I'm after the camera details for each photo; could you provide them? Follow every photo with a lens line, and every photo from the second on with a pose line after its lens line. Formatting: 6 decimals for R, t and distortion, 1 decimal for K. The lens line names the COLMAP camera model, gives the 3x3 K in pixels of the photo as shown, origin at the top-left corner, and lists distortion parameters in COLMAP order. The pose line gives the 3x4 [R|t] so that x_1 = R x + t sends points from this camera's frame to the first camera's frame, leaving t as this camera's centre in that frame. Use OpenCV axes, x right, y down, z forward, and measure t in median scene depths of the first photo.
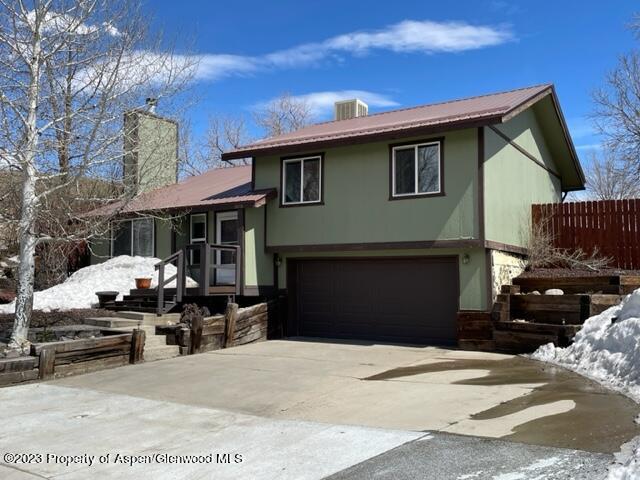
lens RADIAL K [[648.3, 0, 322.4], [0, 648.3, 239.1], [0, 0, 1]] dist [0.036778, 0.000000]
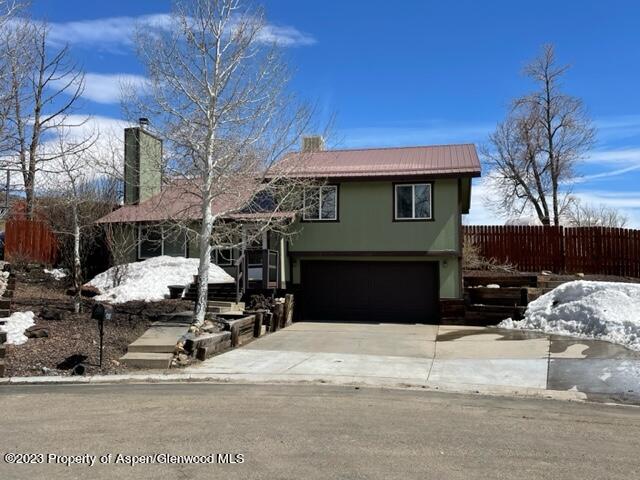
lens RADIAL K [[648.3, 0, 320.3], [0, 648.3, 243.4], [0, 0, 1]] dist [0.036778, 0.000000]
pose [[0.937256, 0.024863, 0.347755, -0.549857], [-0.029718, 0.999521, 0.008632, -0.020626], [-0.347374, -0.018425, 0.937546, -0.284895]]
